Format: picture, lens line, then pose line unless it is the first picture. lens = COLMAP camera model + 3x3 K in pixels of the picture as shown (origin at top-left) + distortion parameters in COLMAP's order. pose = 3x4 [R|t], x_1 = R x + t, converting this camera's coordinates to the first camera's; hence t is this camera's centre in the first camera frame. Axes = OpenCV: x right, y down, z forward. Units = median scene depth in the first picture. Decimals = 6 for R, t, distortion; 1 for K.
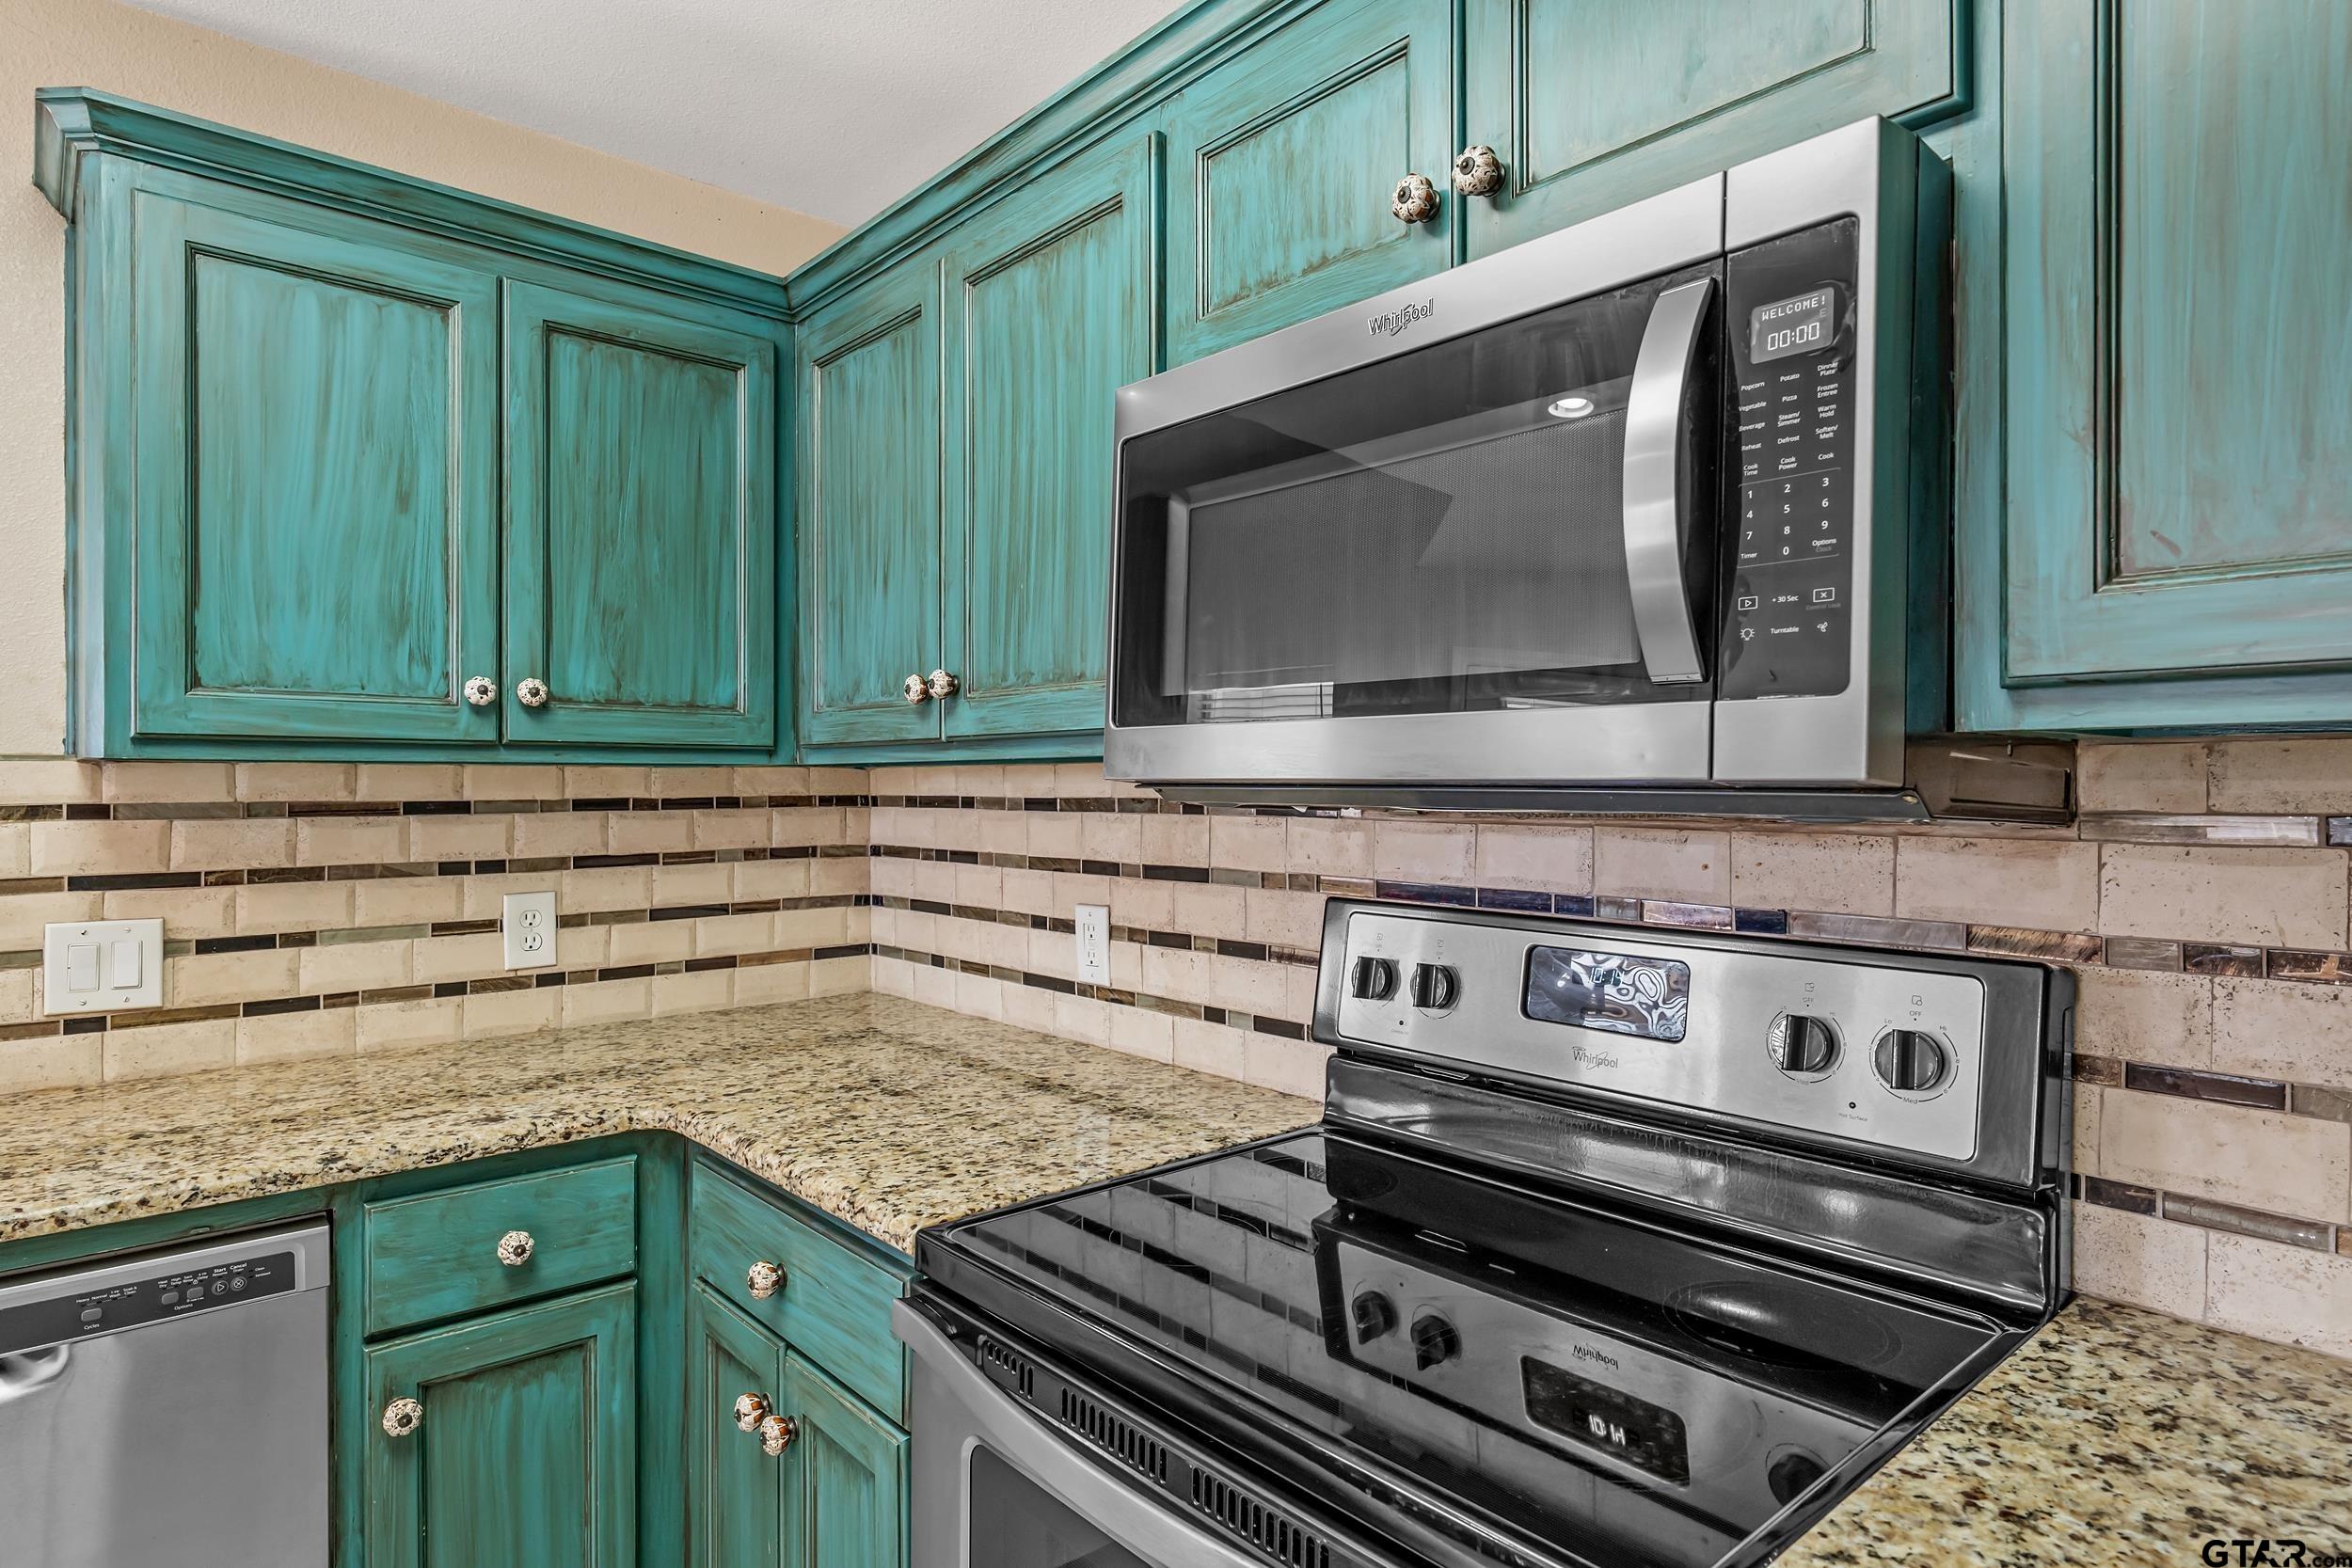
lens RADIAL K [[1315.1, 0, 1162.9], [0, 1315.1, 792.1], [0, 0, 1]] dist [0.004284, -0.001523]
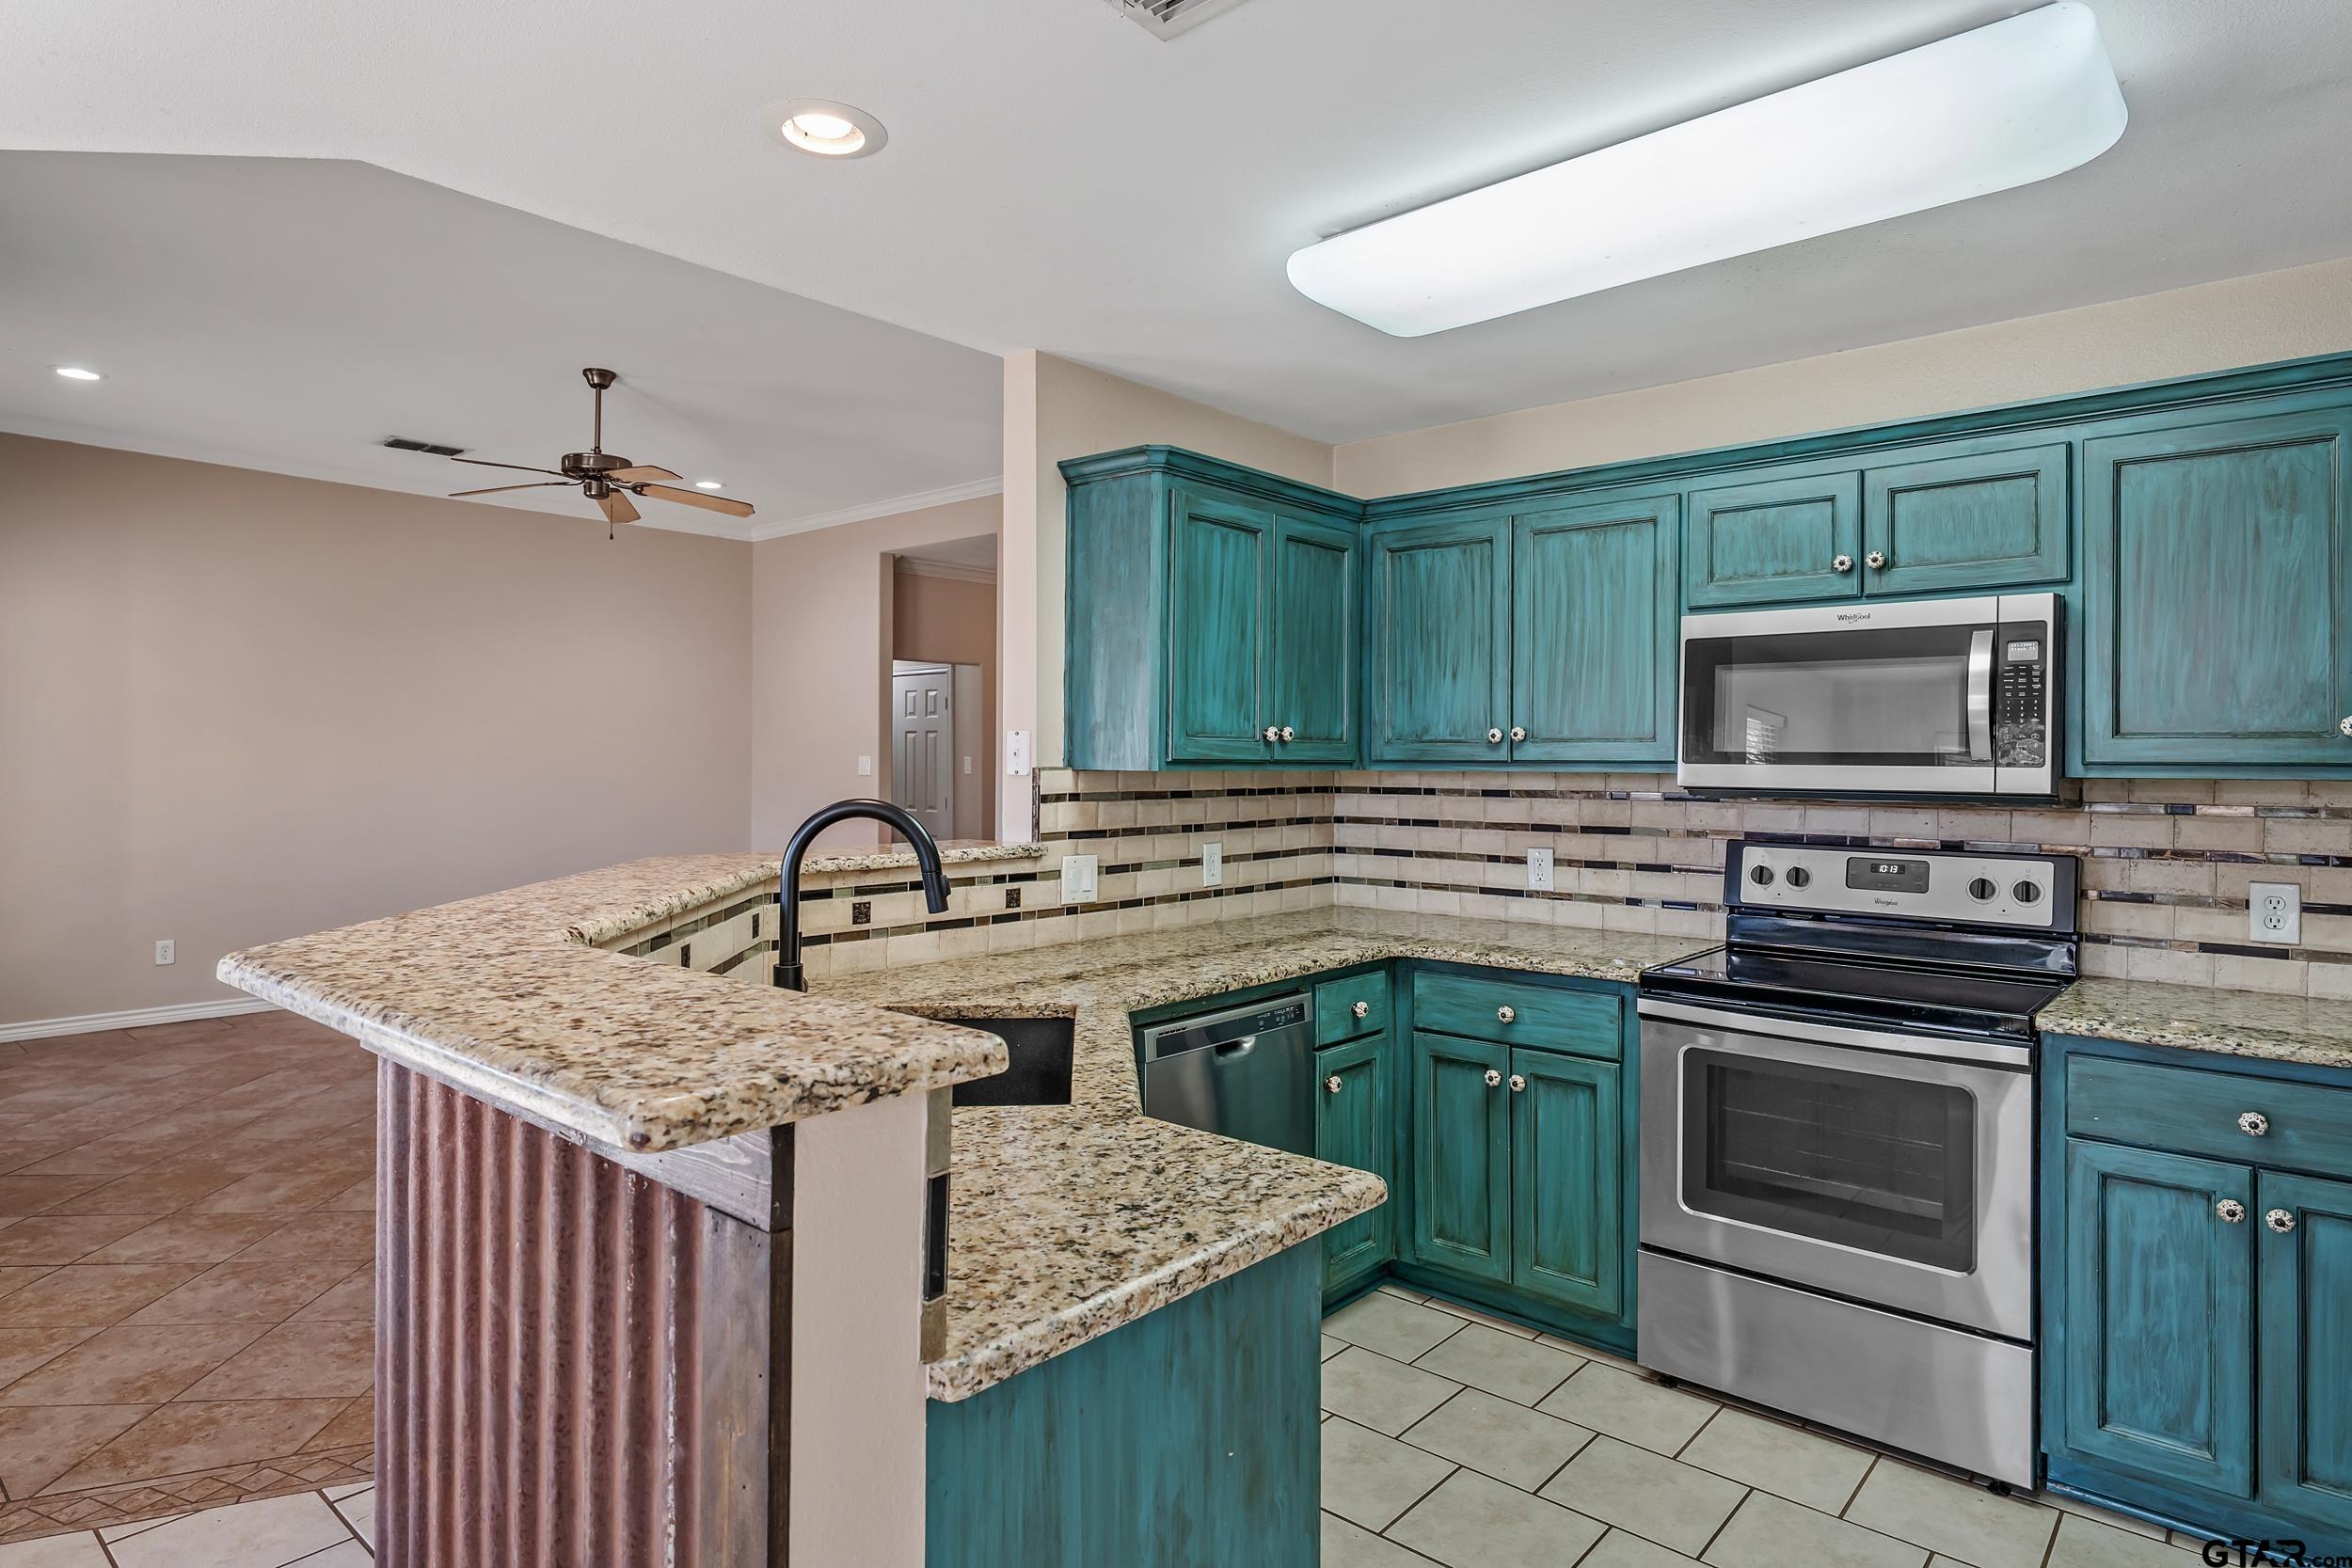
lens RADIAL K [[1315.1, 0, 1179.7], [0, 1315.1, 766.7], [0, 0, 1]] dist [0.004284, -0.001523]
pose [[0.991579, 0.005342, 0.129393, -0.828476], [-0.005159, 0.999985, -0.001750, -0.023913], [-0.129401, 0.001067, 0.991592, -0.803383]]
